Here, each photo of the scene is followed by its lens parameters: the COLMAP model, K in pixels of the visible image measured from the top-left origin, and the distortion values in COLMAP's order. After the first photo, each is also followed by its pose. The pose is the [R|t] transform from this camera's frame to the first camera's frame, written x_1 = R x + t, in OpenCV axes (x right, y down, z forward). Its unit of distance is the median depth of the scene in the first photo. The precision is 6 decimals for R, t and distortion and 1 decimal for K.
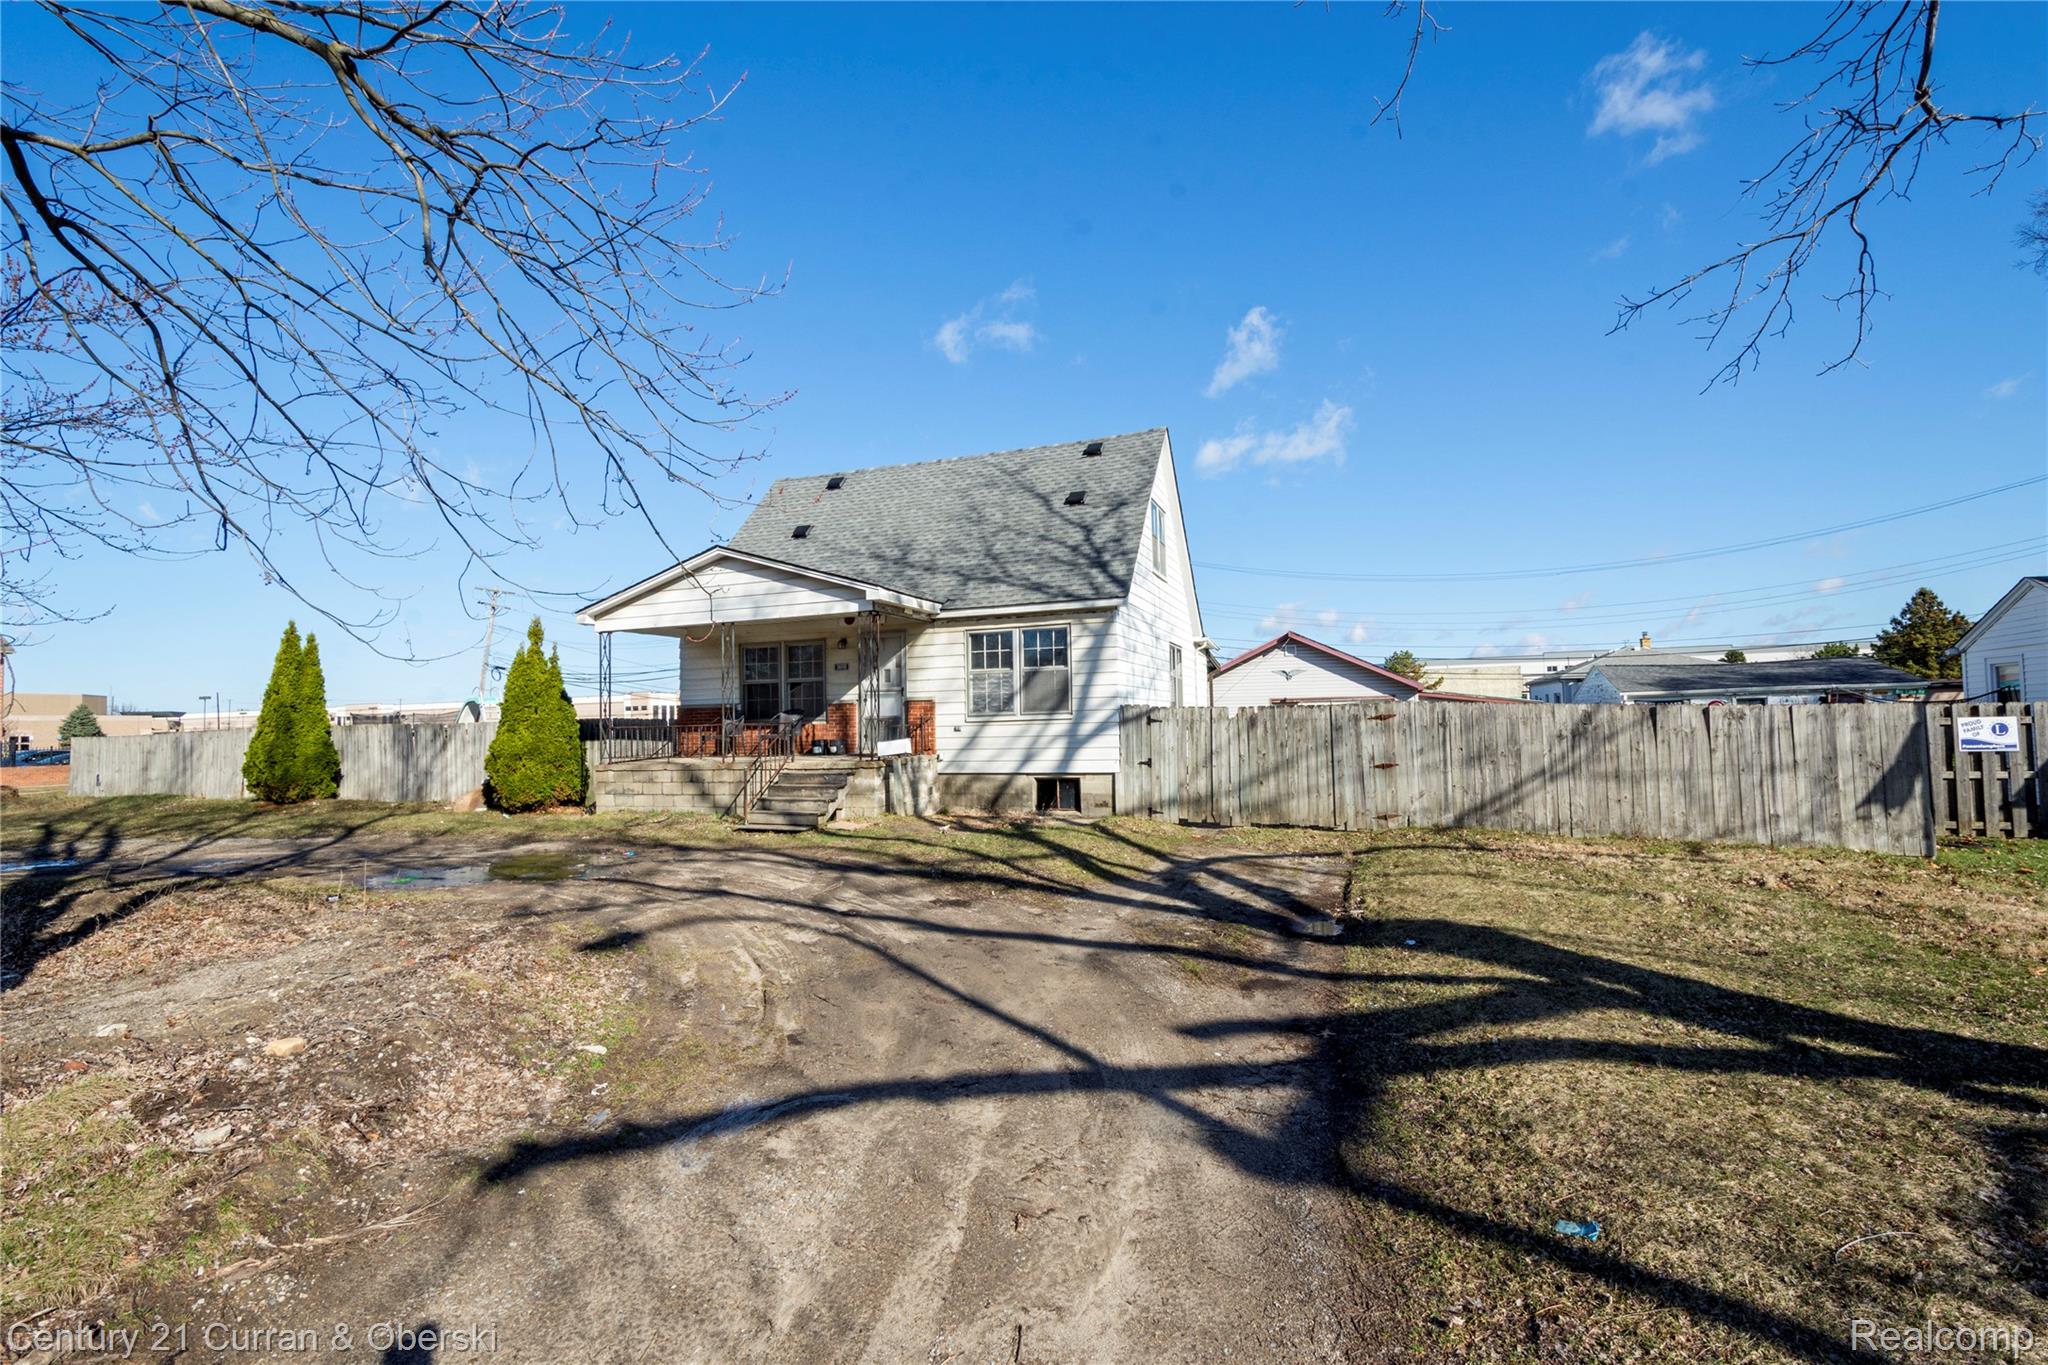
lens RADIAL K [[921.1, 0, 1022.1], [0, 921.1, 689.4], [0, 0, 1]] dist [0.009907, -0.003296]
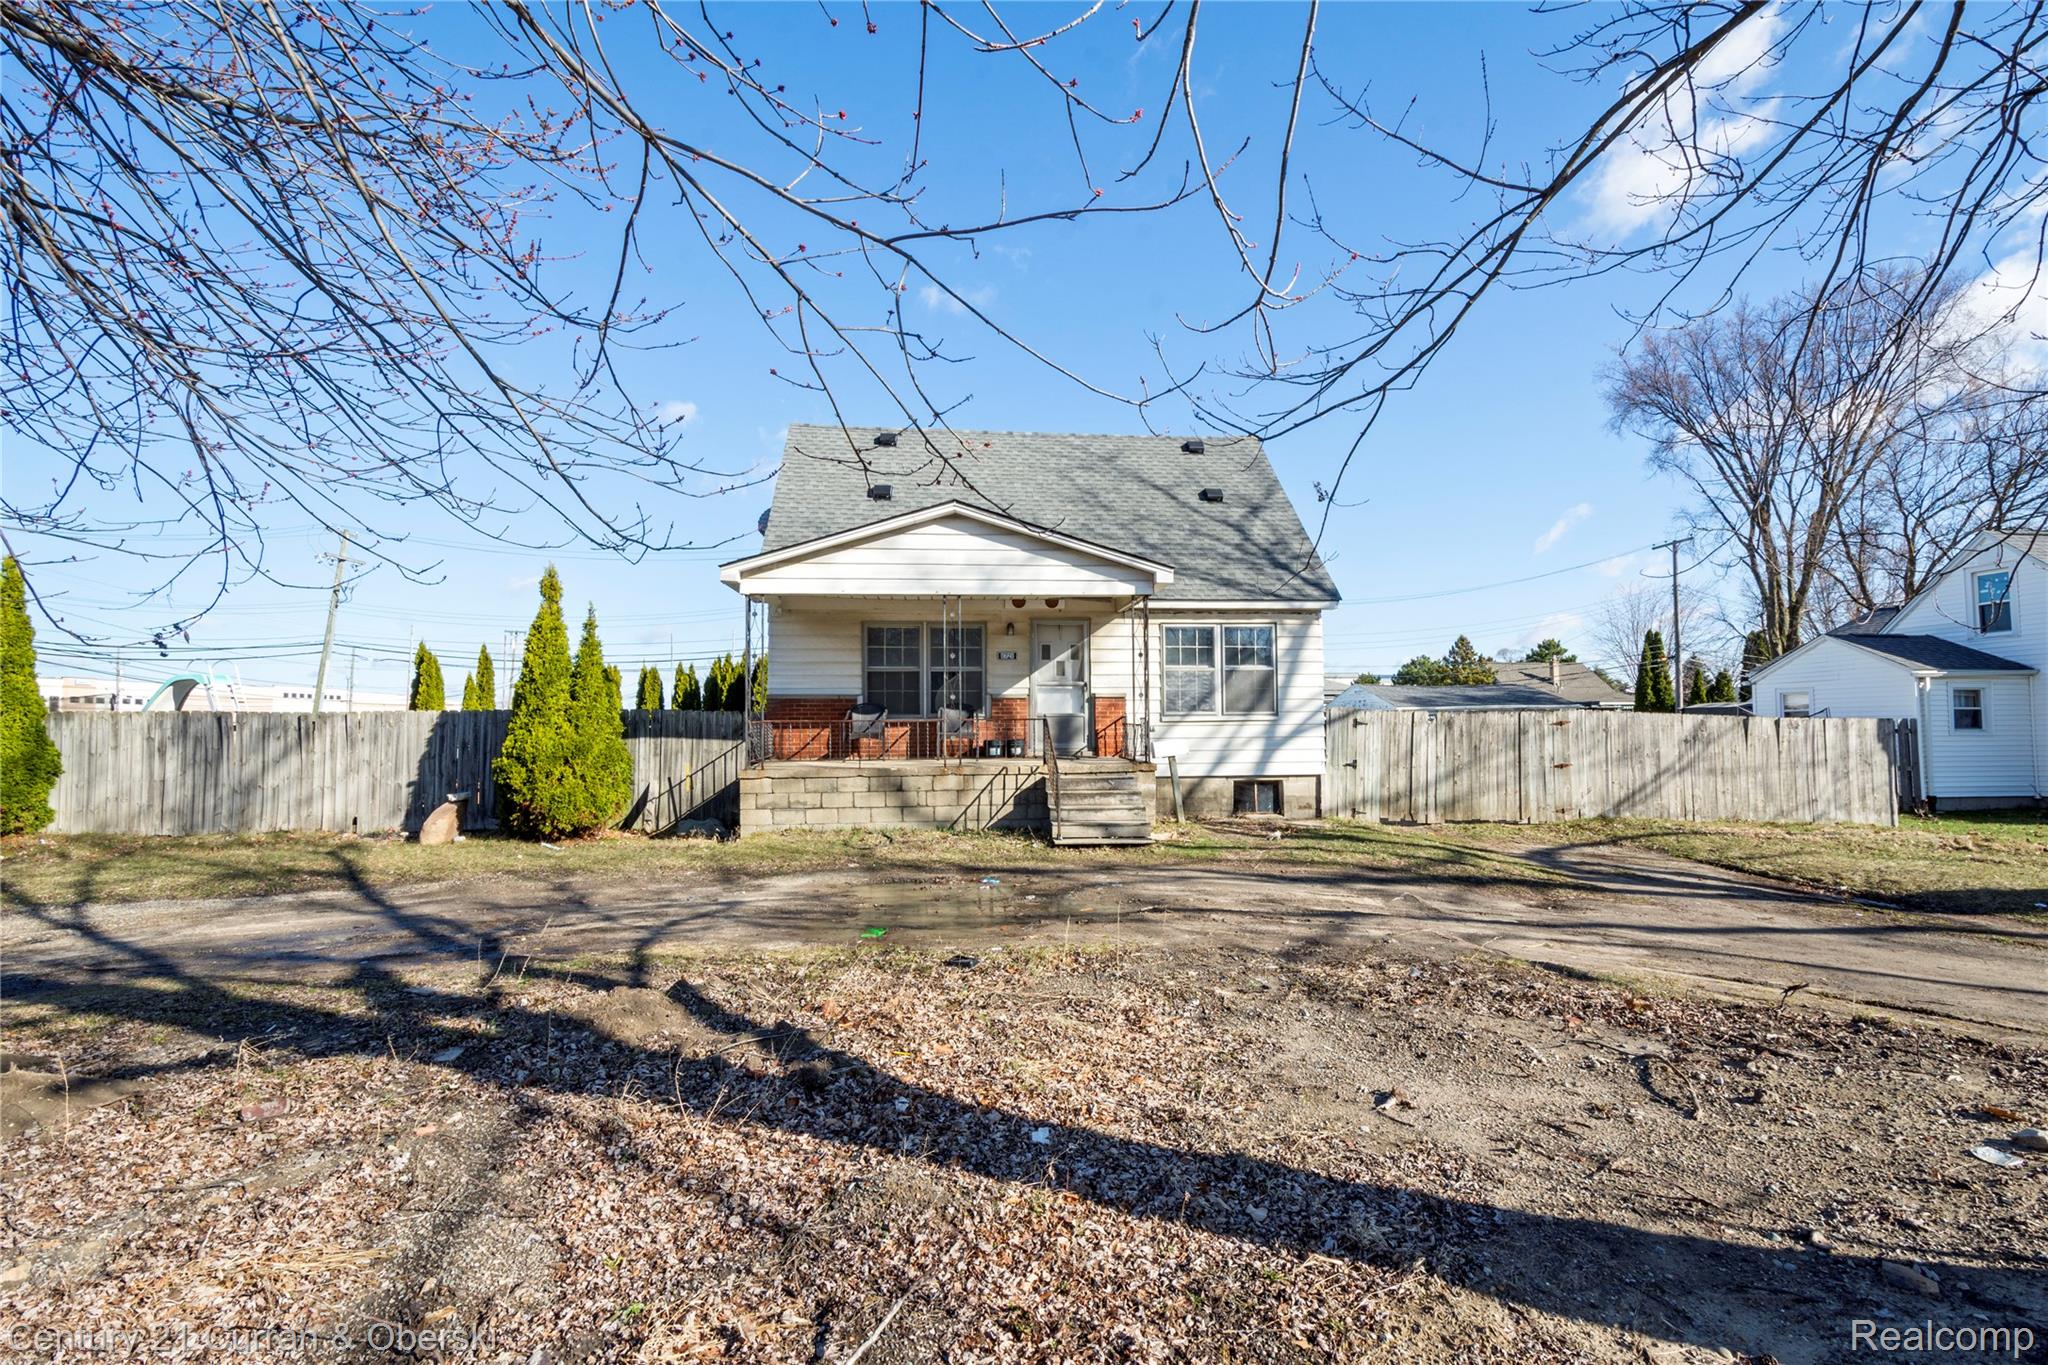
lens RADIAL K [[921.1, 0, 1033.8], [0, 921.1, 689.1], [0, 0, 1]] dist [0.009907, -0.003296]
pose [[0.892853, 0.032183, 0.449197, -0.606359], [-0.028110, 0.999481, -0.015735, 0.021394], [-0.449470, 0.001423, 0.893294, 0.232068]]
